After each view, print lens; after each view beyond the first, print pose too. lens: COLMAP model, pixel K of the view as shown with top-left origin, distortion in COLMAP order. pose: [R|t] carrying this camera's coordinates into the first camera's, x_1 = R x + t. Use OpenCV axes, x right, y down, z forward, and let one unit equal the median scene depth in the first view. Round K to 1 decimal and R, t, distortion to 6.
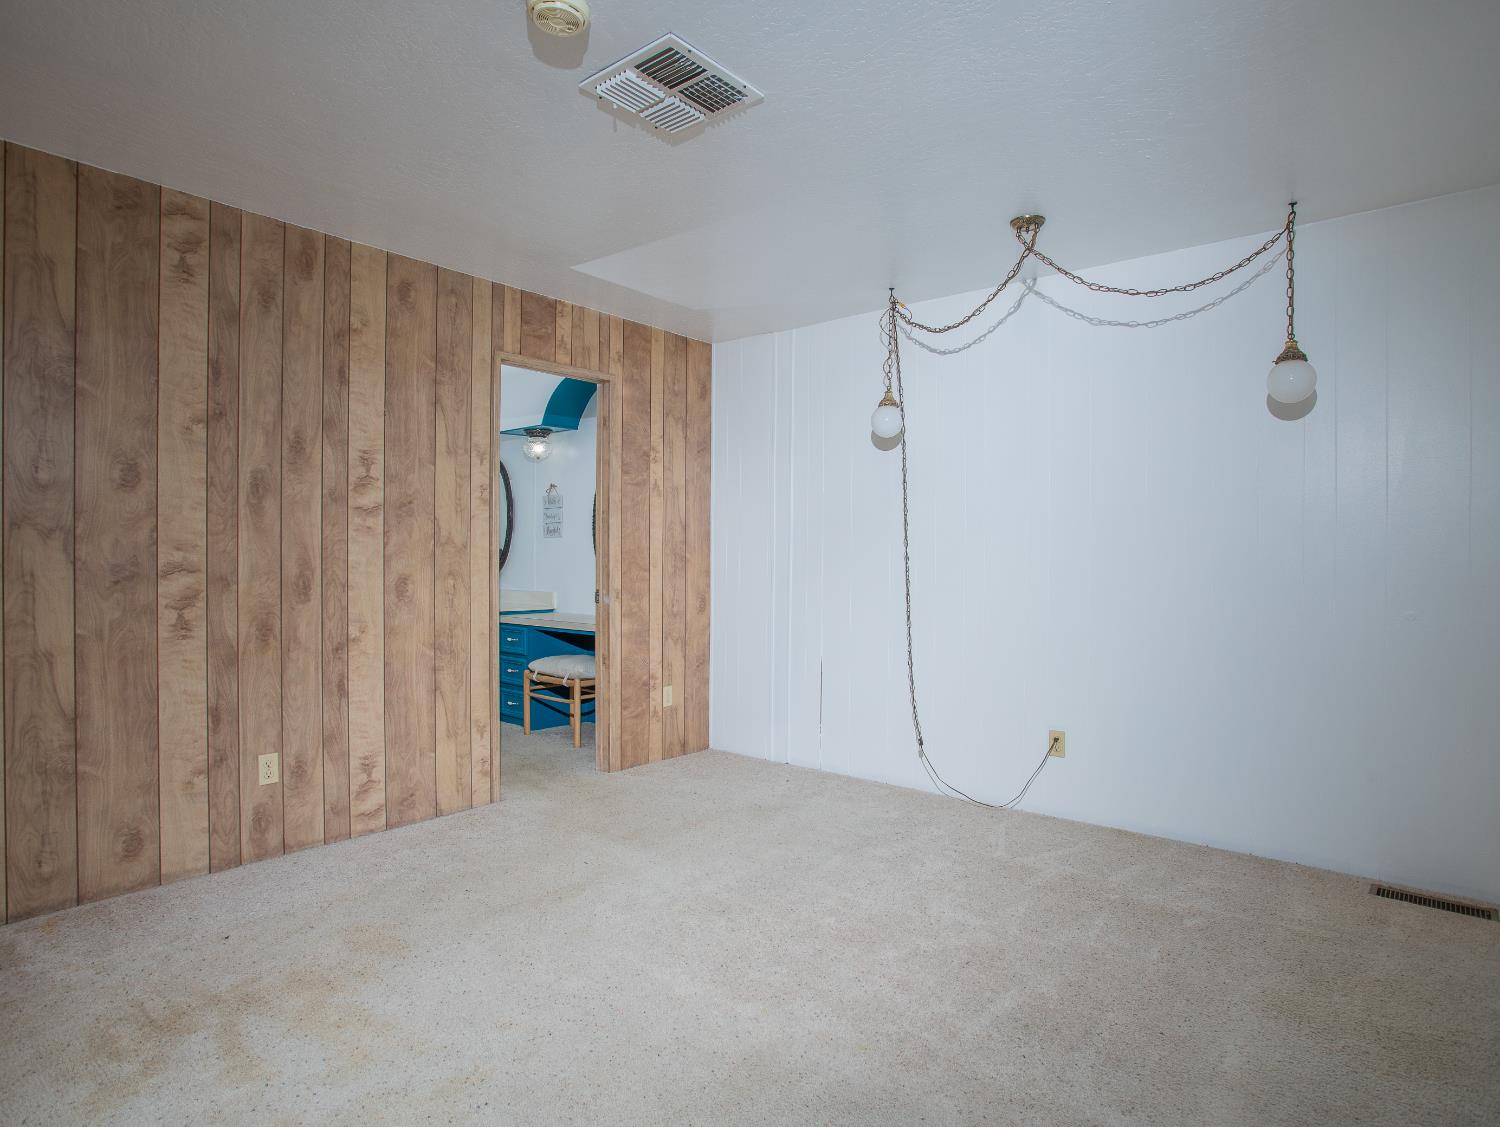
lens RADIAL K [[817.0, 0, 748.8], [0, 817.0, 561.7], [0, 0, 1]] dist [-0.047874, 0.022830]
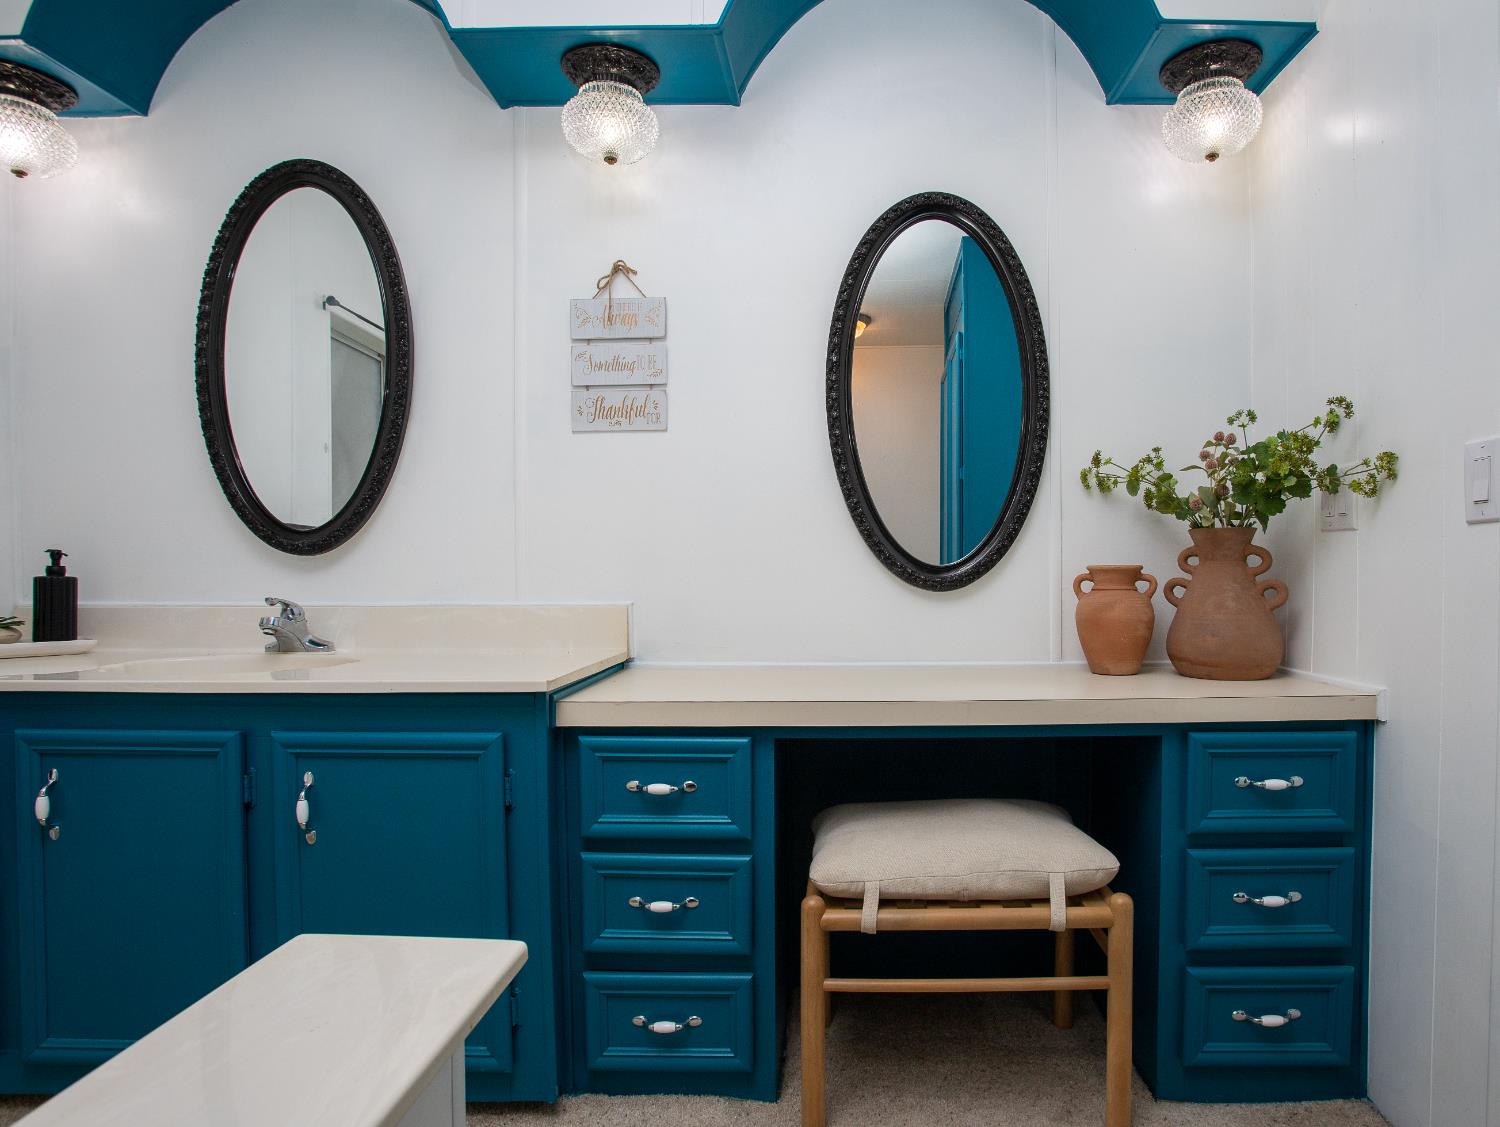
lens RADIAL K [[850.8, 0, 754.9], [0, 850.8, 566.7], [0, 0, 1]] dist [-0.035542, 0.012342]
pose [[0.760742, -0.010264, 0.648973, -0.416930], [0.011377, 0.999932, 0.002478, 0.022257], [-0.648955, 0.005498, 0.760807, 0.719670]]
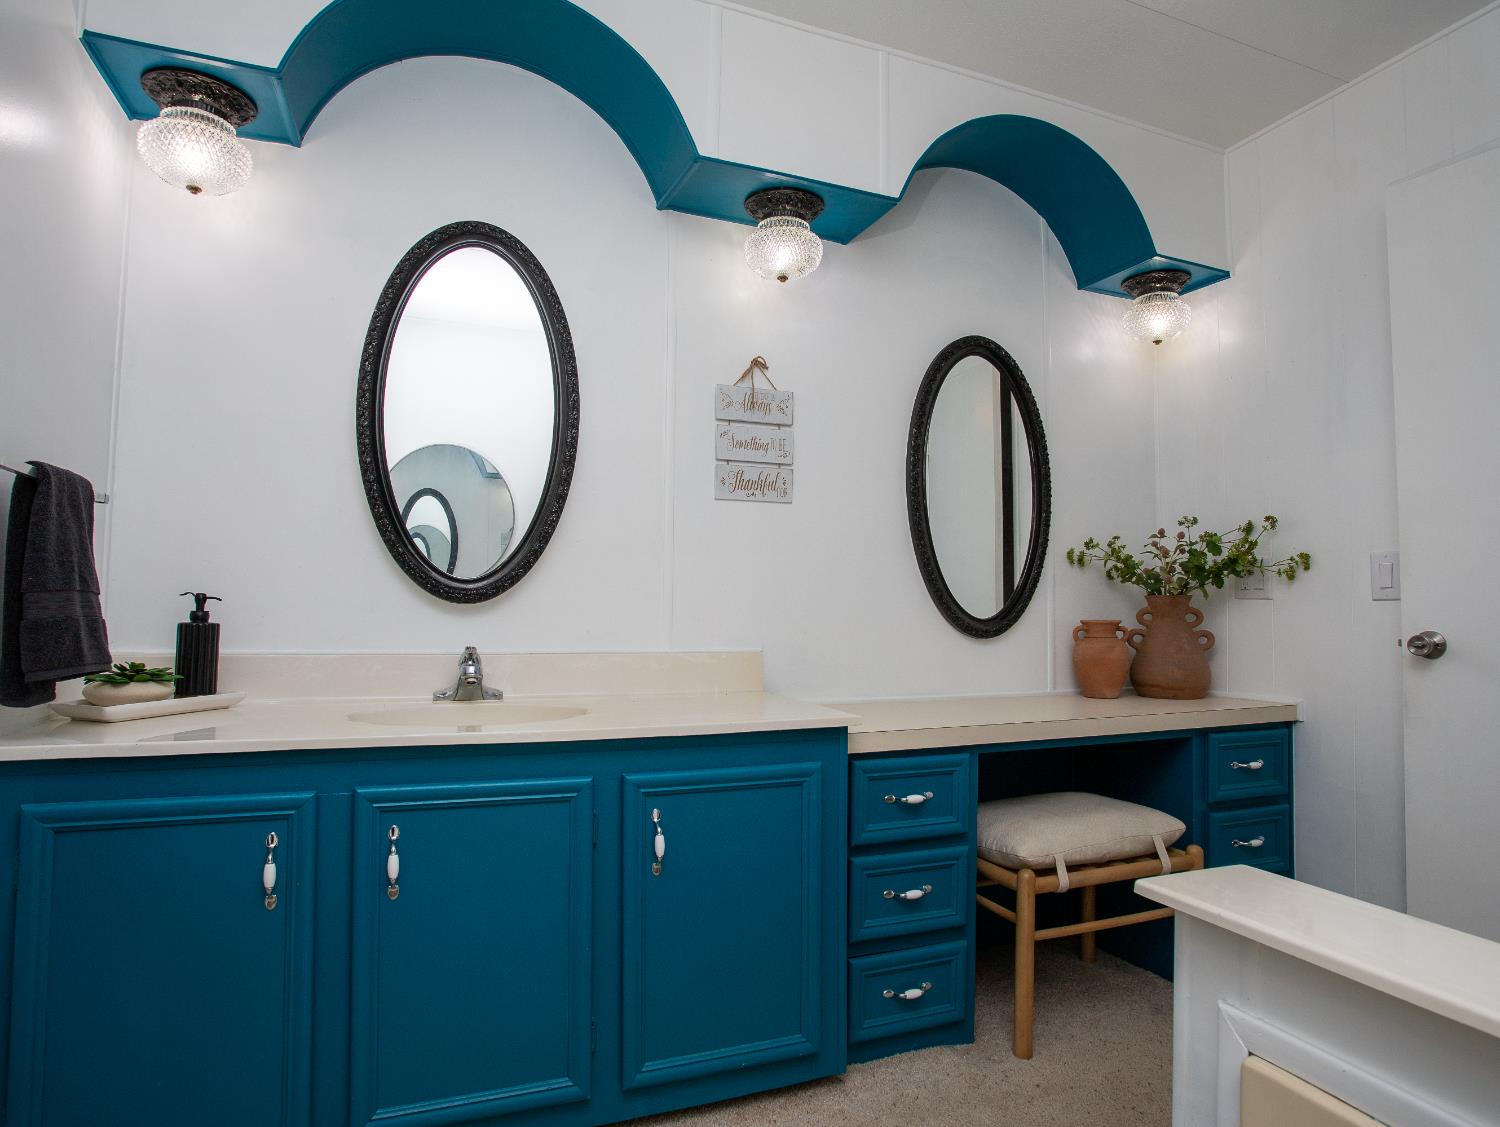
lens RADIAL K [[817.0, 0, 741.0], [0, 817.0, 560.8], [0, 0, 1]] dist [-0.047874, 0.022830]
pose [[0.469259, 0.046876, 0.881816, -0.570209], [-0.003562, 0.998682, -0.051193, 0.015828], [-0.883054, 0.020882, 0.468807, 0.837471]]
